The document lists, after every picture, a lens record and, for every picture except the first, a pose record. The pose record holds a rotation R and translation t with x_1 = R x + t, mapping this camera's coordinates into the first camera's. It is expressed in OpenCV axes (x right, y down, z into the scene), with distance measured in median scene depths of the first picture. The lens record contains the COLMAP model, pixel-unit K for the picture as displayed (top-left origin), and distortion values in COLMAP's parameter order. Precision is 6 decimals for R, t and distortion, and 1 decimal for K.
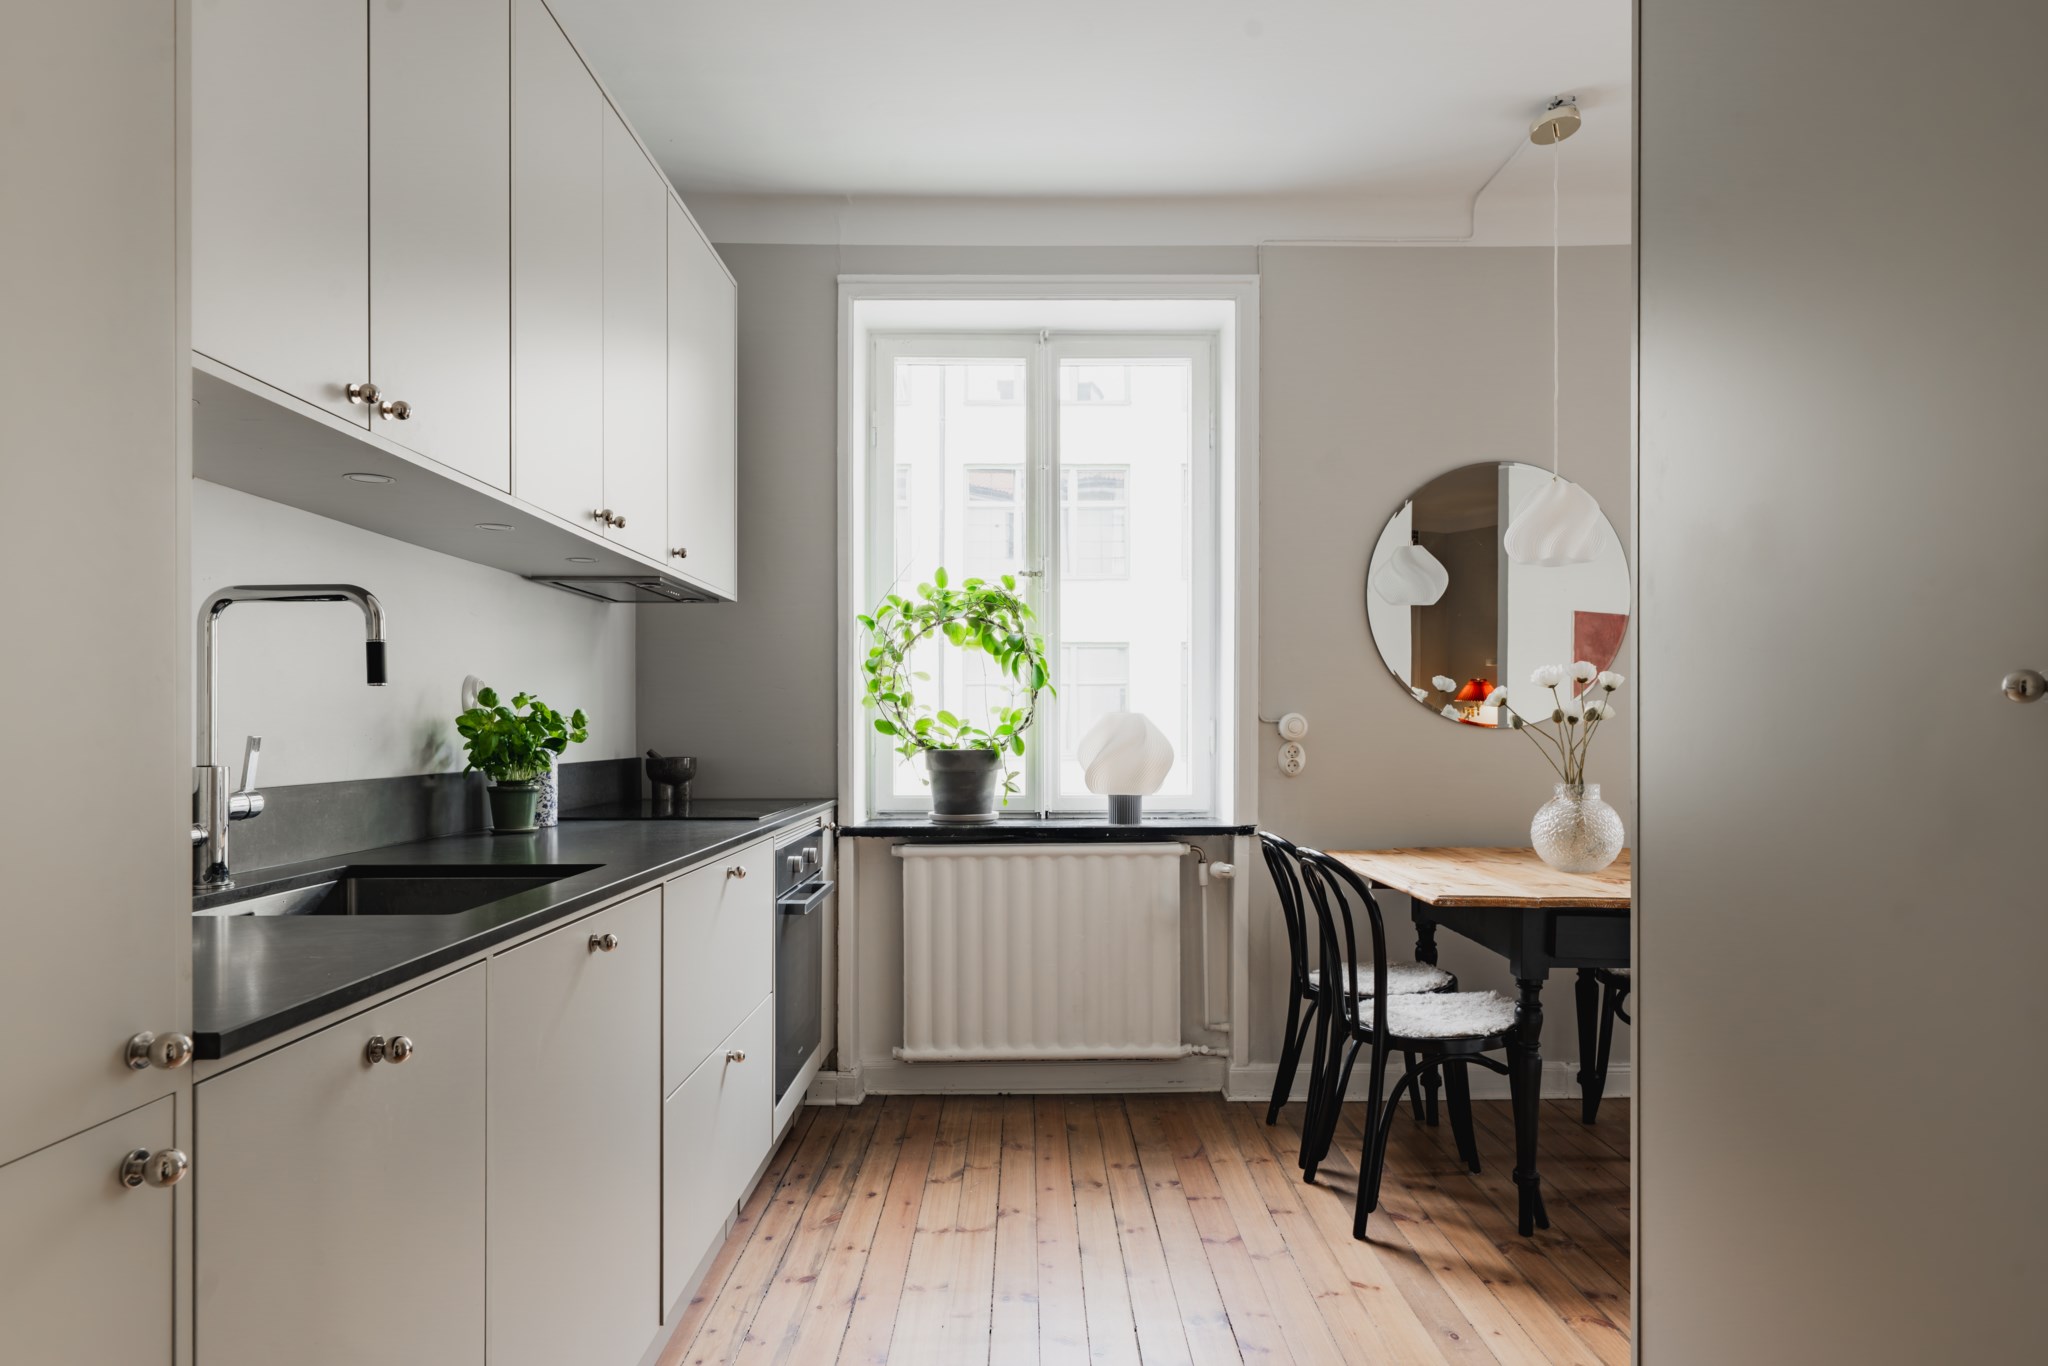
lens RADIAL K [[1238.9, 0, 1065.4], [0, 1238.9, 719.1], [0, 0, 1]] dist [0.024699, -0.000115]
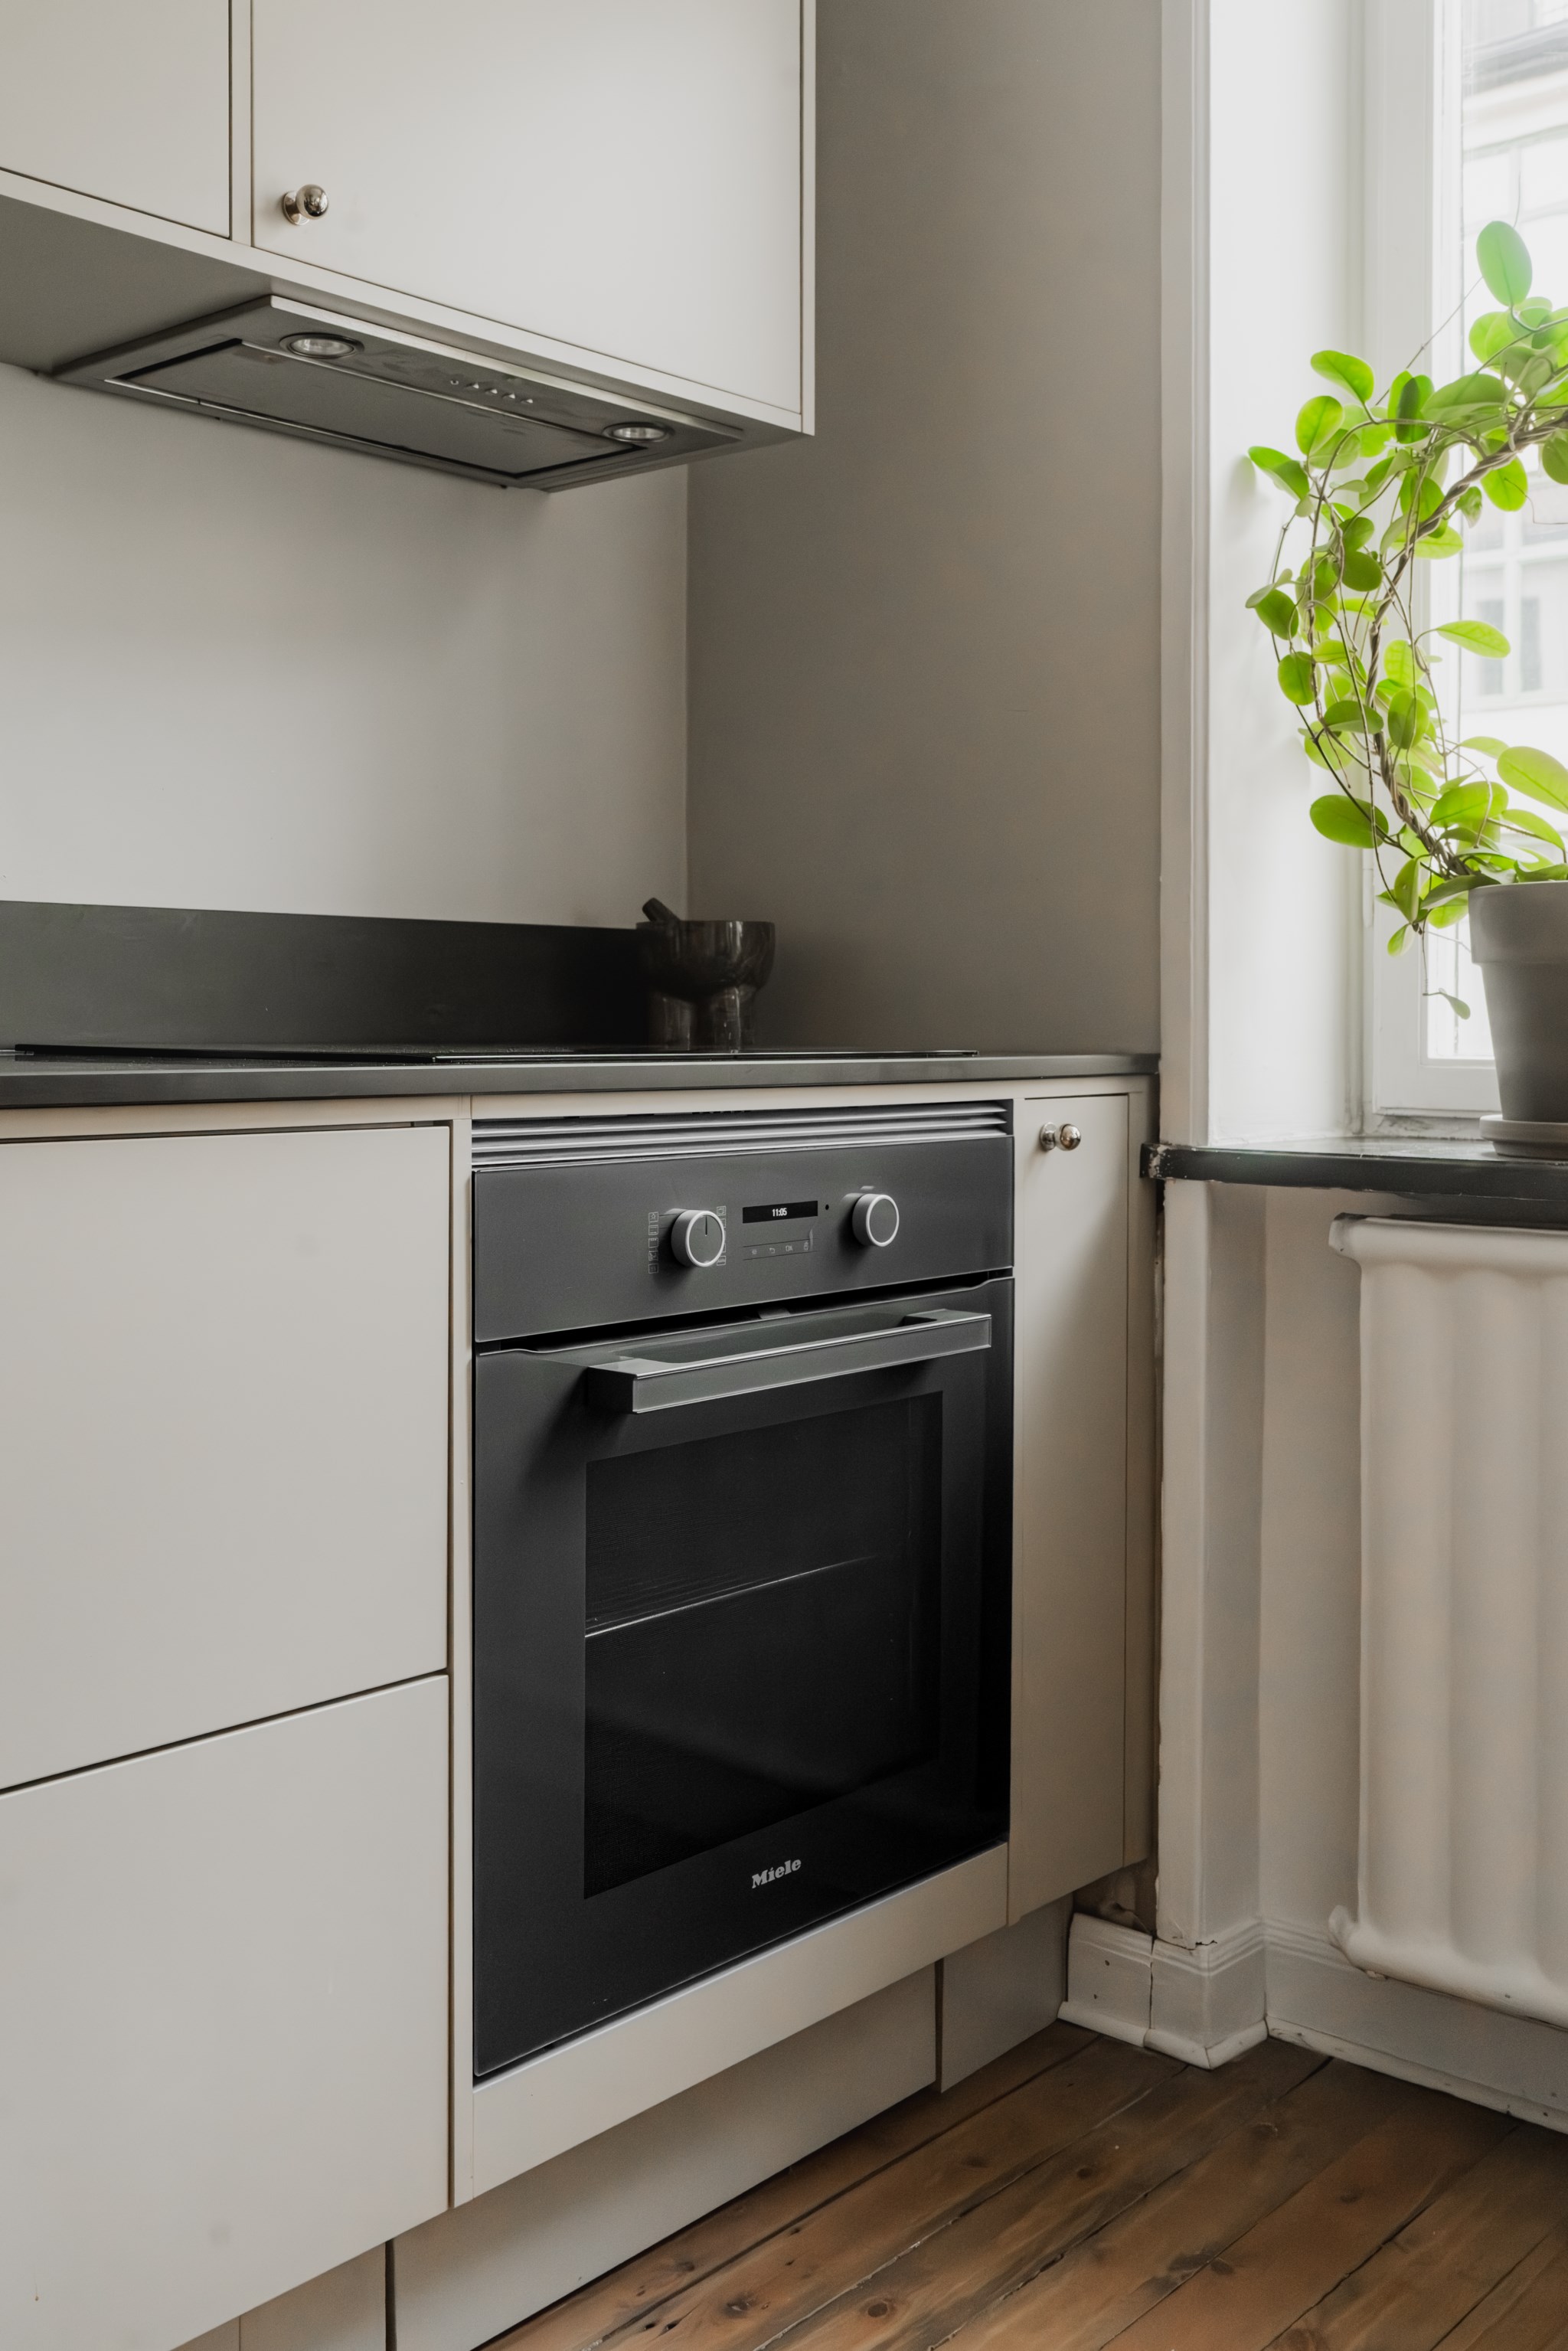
lens RADIAL K [[2328.3, 0, 816.1], [0, 2328.3, 1055.7], [0, 0, 1]] dist [-0.003536, 0.000000]
pose [[0.740485, 0.011248, -0.671979, 0.136827], [-0.000102, 0.999862, 0.016624, 0.054155], [0.672073, -0.012241, 0.740384, 0.510069]]
